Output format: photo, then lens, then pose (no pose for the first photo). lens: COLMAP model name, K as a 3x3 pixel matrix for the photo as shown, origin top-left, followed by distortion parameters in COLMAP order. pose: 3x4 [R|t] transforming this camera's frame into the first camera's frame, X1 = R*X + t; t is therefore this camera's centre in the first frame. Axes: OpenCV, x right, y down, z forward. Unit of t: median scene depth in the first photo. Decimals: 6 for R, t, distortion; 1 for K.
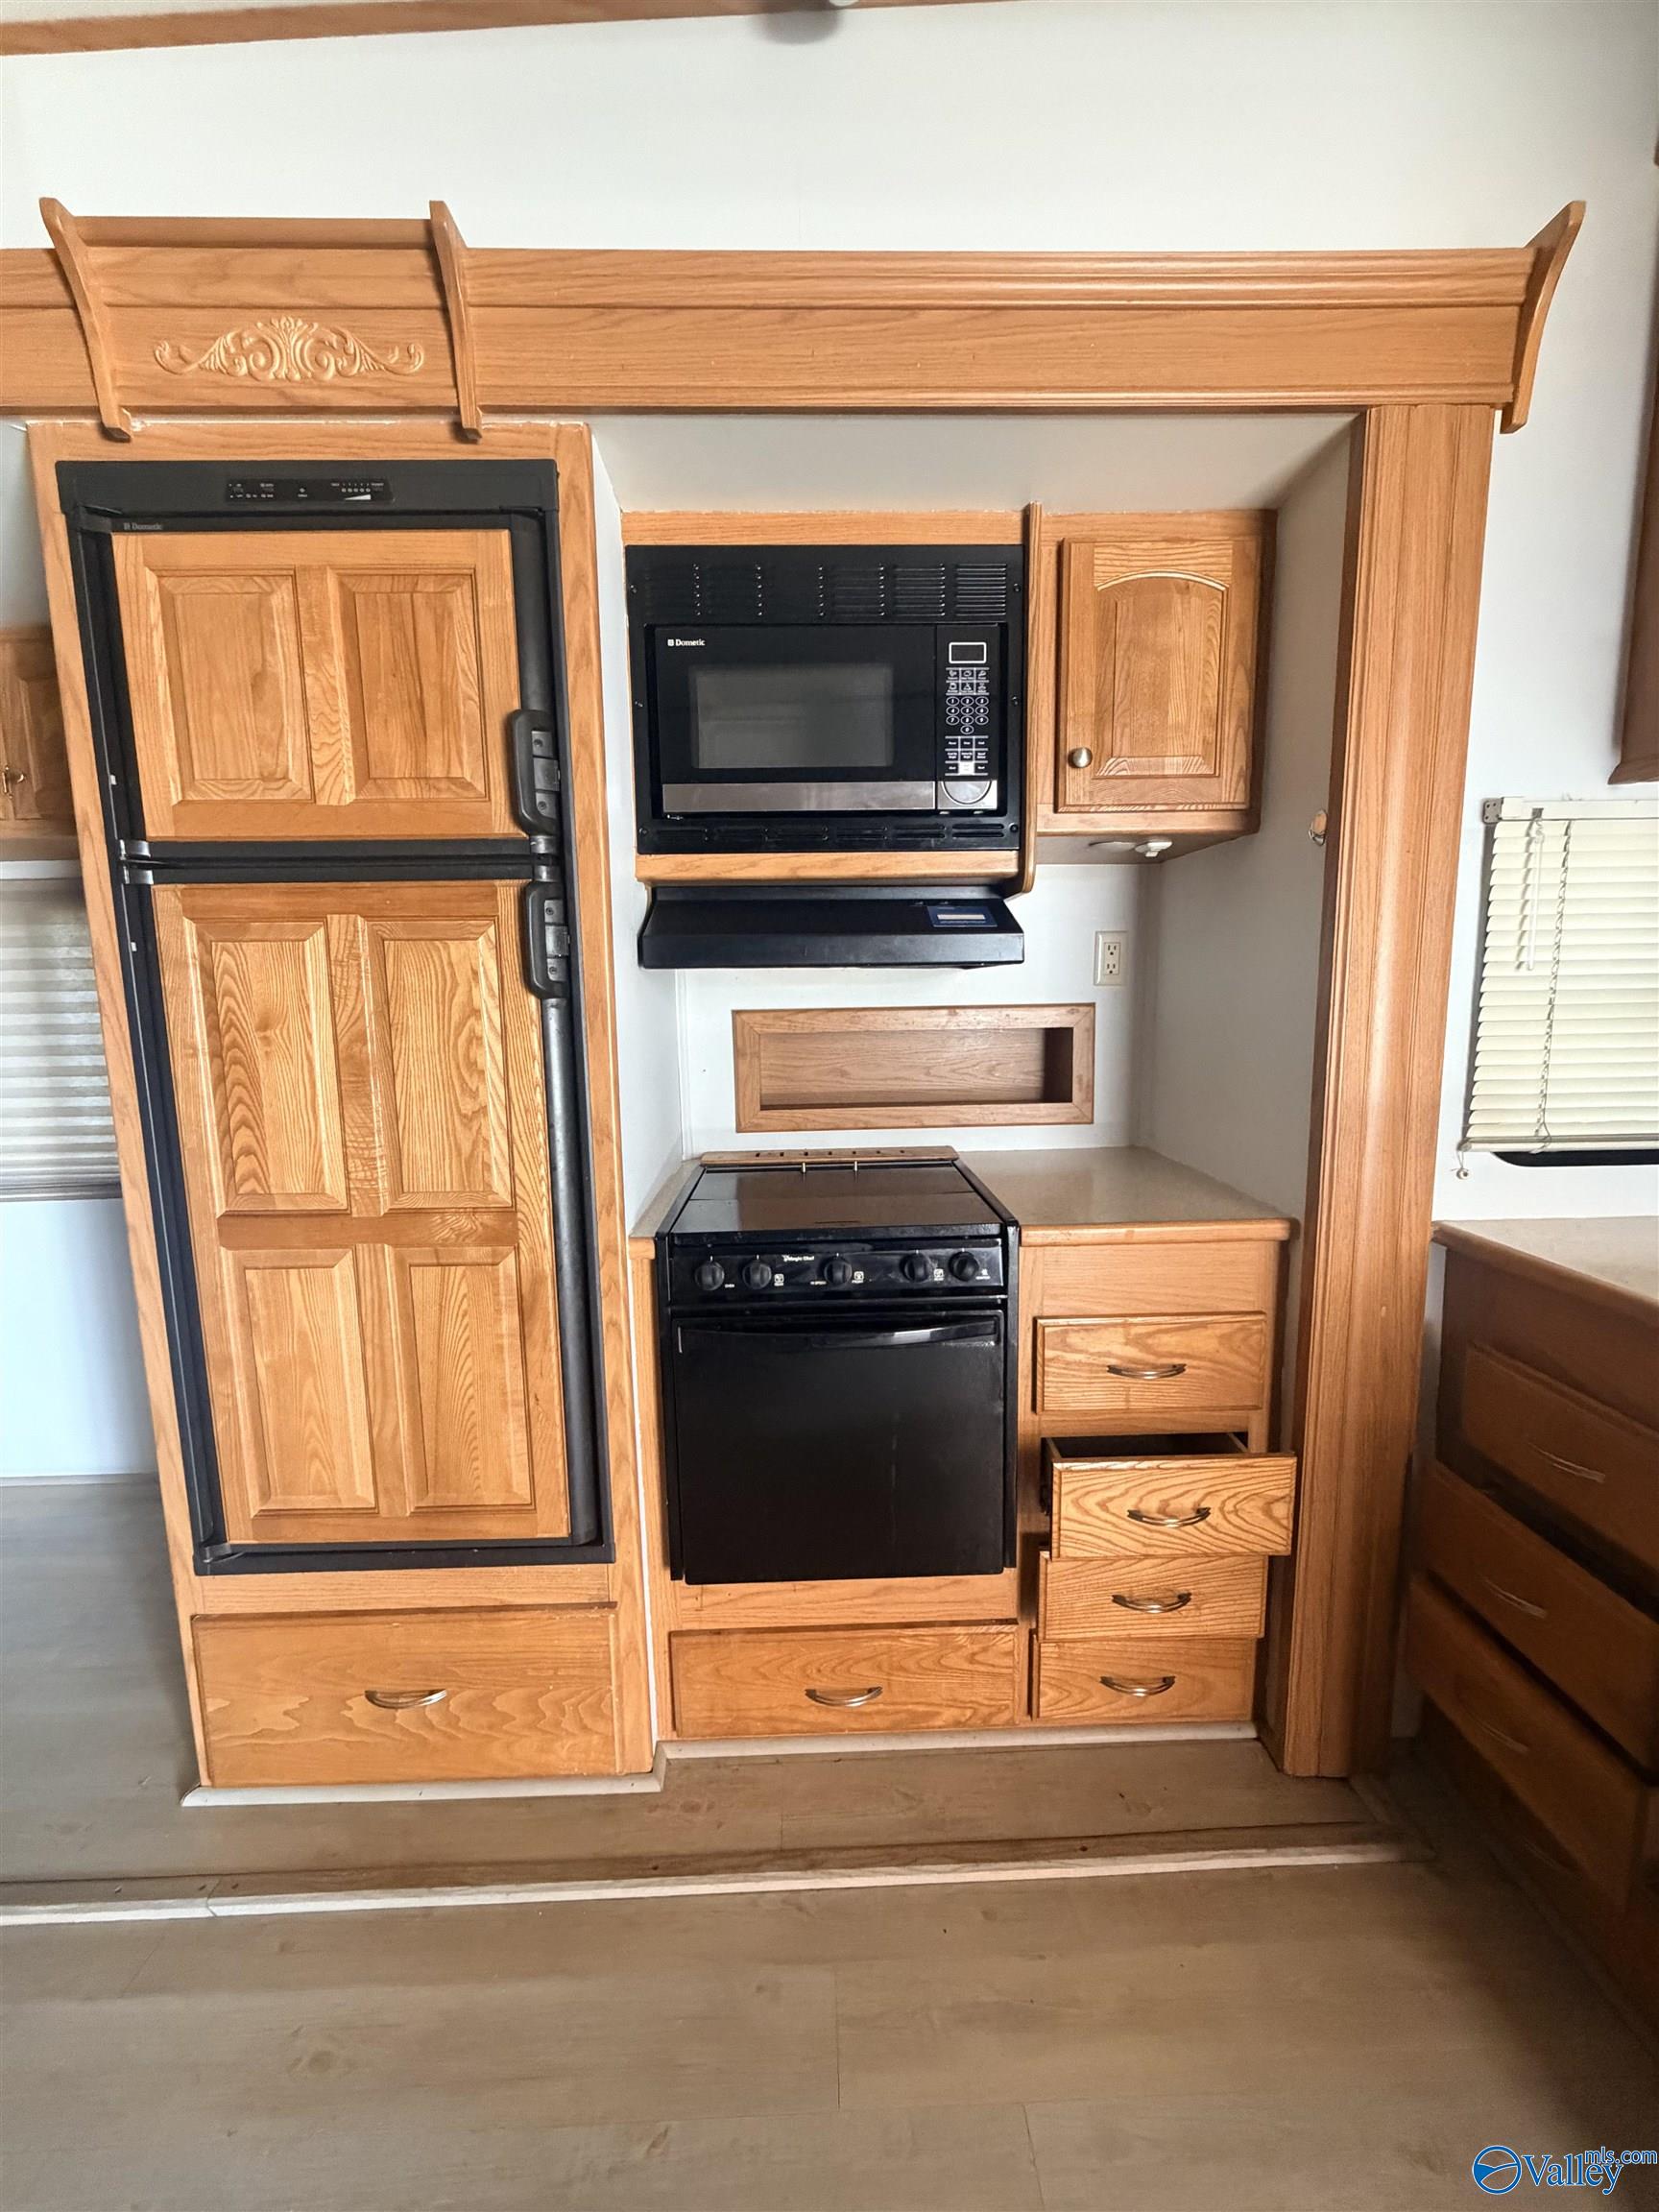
lens RADIAL K [[883.9, 0, 829.0], [0, 883.9, 1103.6], [0, 0, 1]] dist [0.000672, -0.000559]
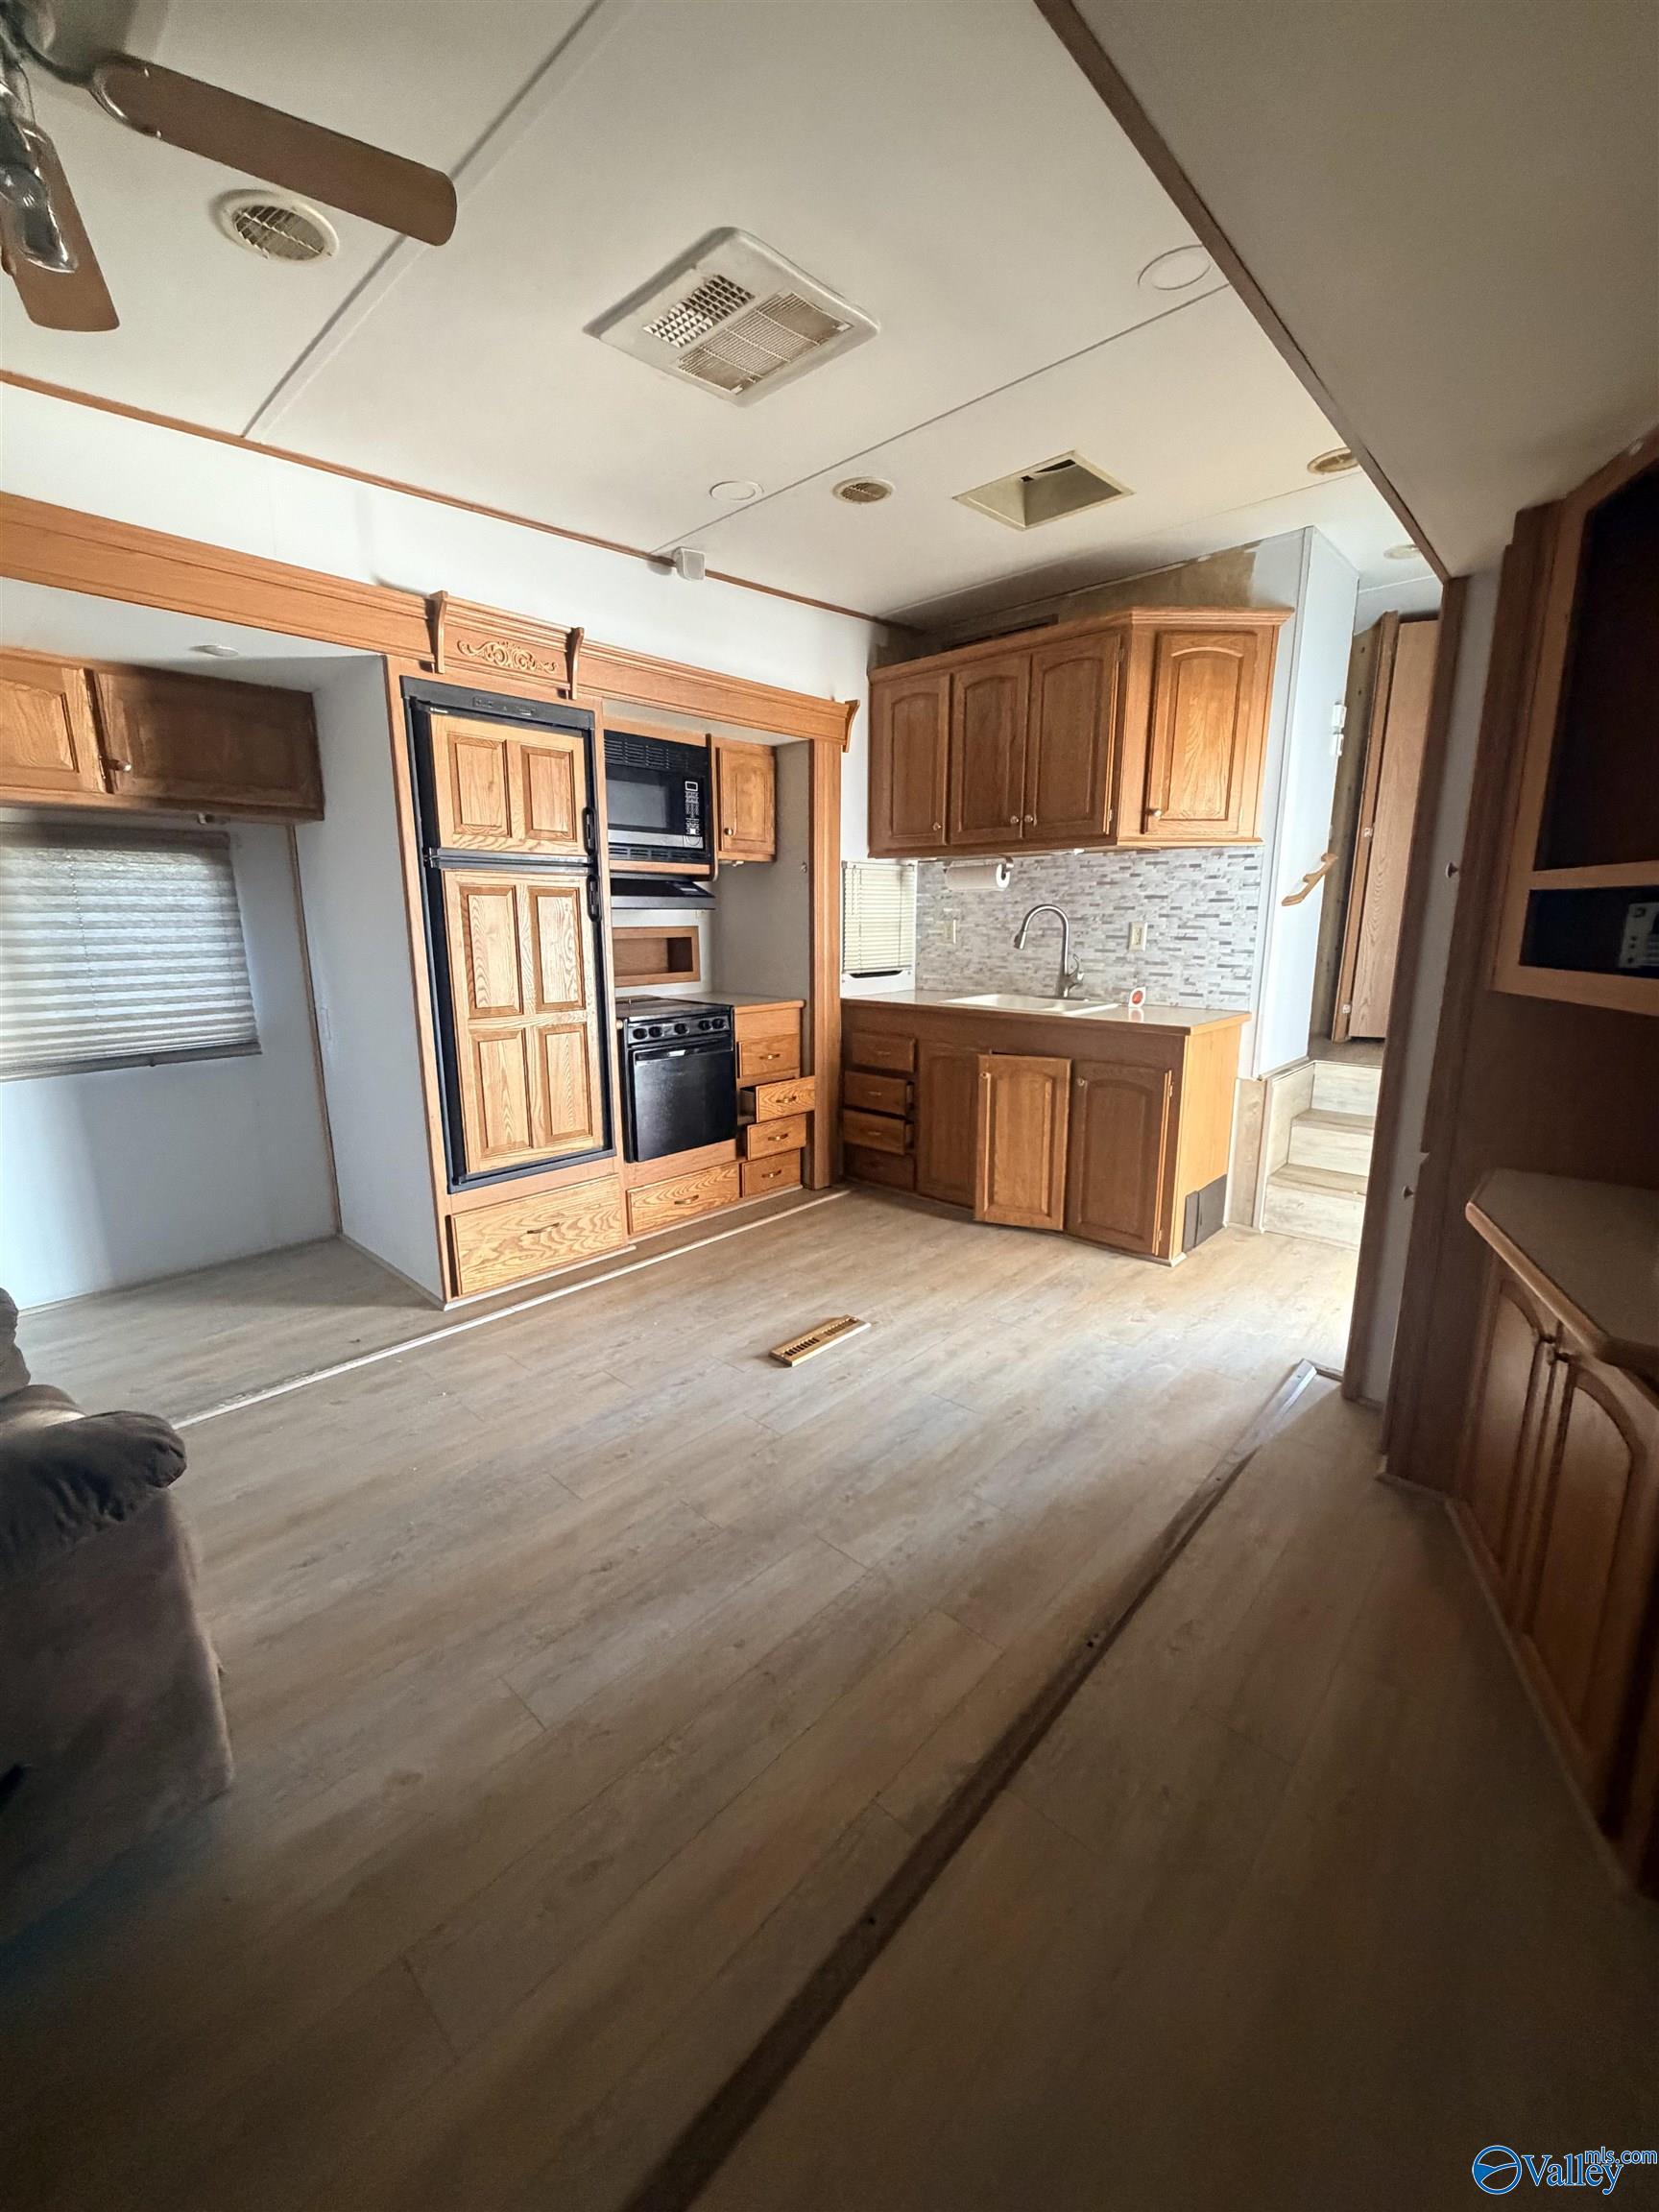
lens RADIAL K [[883.9, 0, 828.5], [0, 883.9, 1099.1], [0, 0, 1]] dist [0.000672, -0.000559]
pose [[0.699250, -0.132859, 0.702423, -1.572727], [0.079926, 0.990947, 0.107866, 0.151648], [-0.710395, -0.019284, 0.703539, -1.167533]]
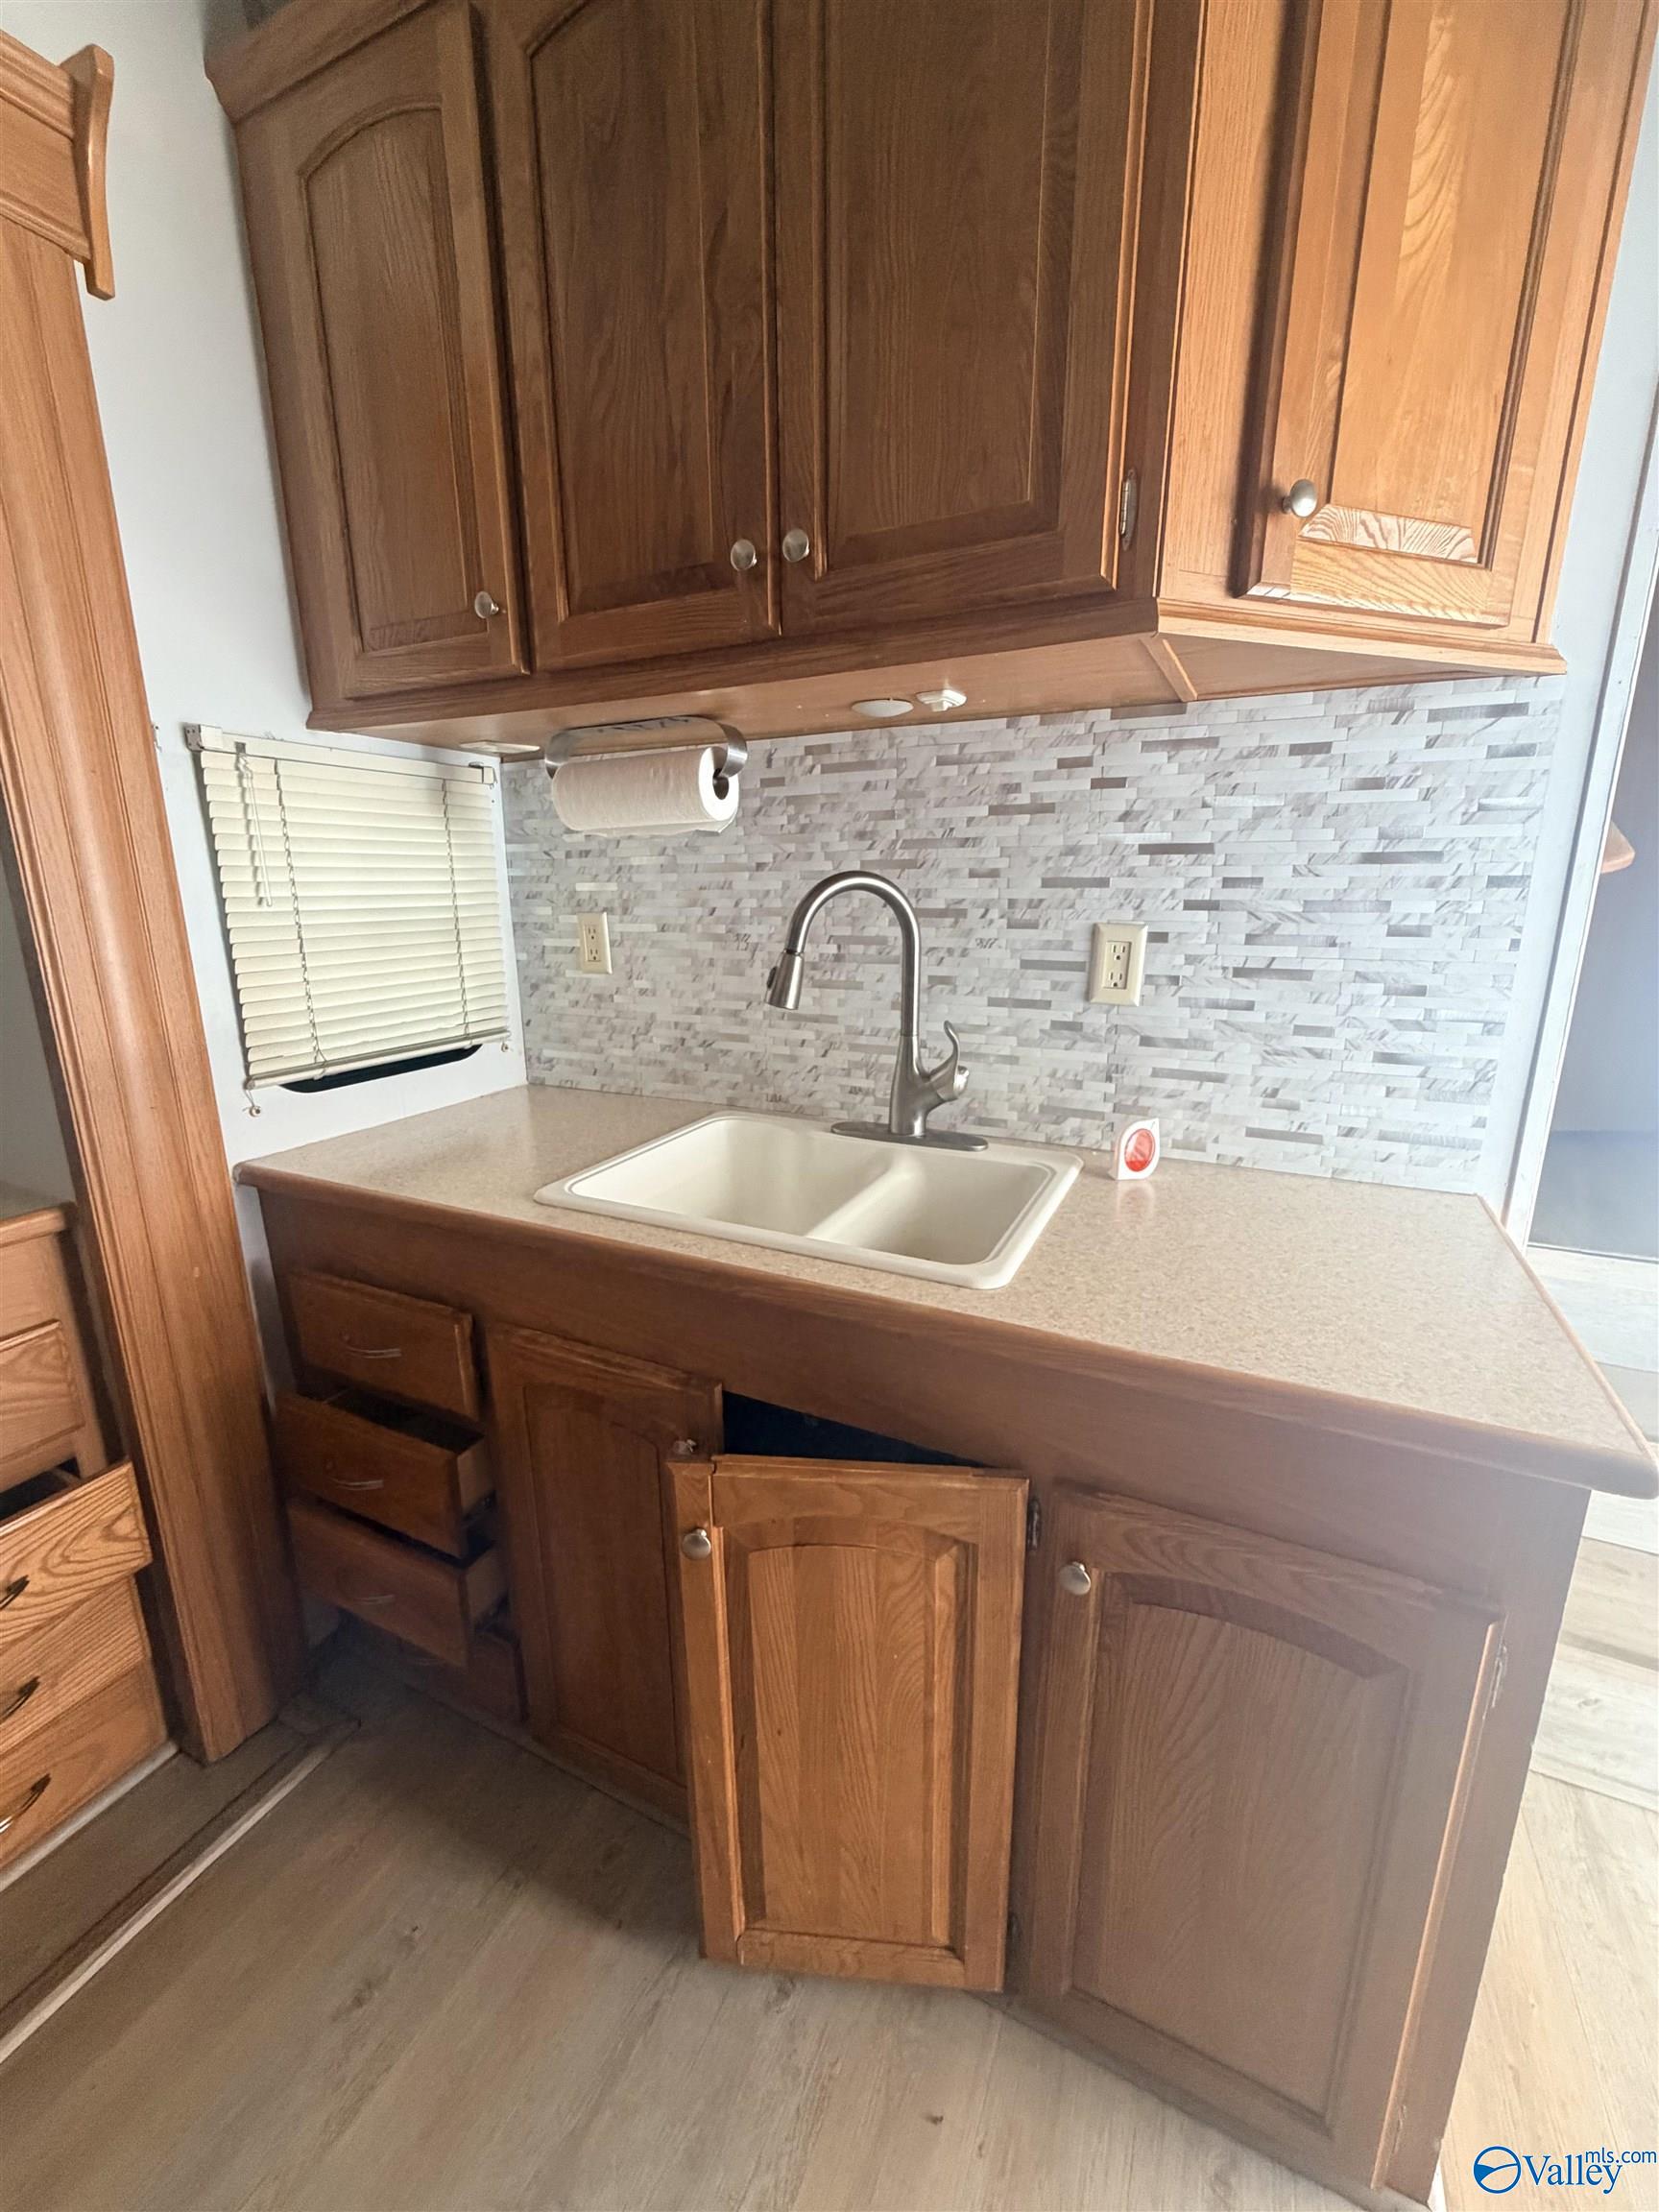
lens RADIAL K [[883.9, 0, 837.7], [0, 883.9, 1103.7], [0, 0, 1]] dist [0.000672, -0.000559]
pose [[0.450799, -0.202427, 0.869370, 0.144721], [0.108608, 0.979149, 0.171671, -0.030081], [-0.885994, 0.017031, 0.463385, -0.053313]]
